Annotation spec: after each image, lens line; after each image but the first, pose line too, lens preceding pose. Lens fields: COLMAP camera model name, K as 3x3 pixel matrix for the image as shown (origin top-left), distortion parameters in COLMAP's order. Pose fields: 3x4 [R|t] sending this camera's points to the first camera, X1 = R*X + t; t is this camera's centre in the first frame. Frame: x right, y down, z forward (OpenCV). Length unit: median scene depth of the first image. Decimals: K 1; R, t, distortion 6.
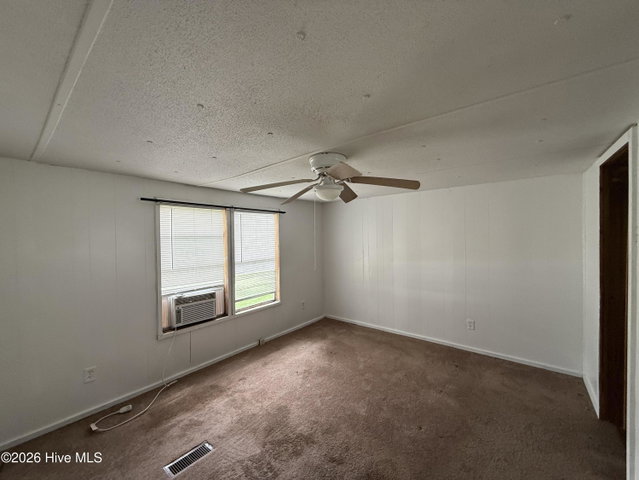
lens RADIAL K [[254.7, 0, 319.0], [0, 254.7, 238.4], [0, 0, 1]] dist [0.000478, 0.000592]
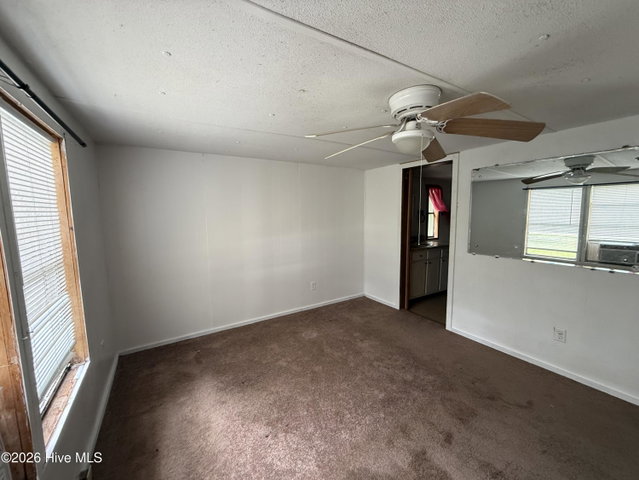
lens RADIAL K [[254.7, 0, 317.8], [0, 254.7, 239.7], [0, 0, 1]] dist [0.000478, 0.000592]
pose [[0.324251, -0.093759, 0.941313, -0.465860], [0.016138, 0.995480, 0.093595, 0.018245], [-0.945833, -0.015157, 0.324299, 0.589848]]
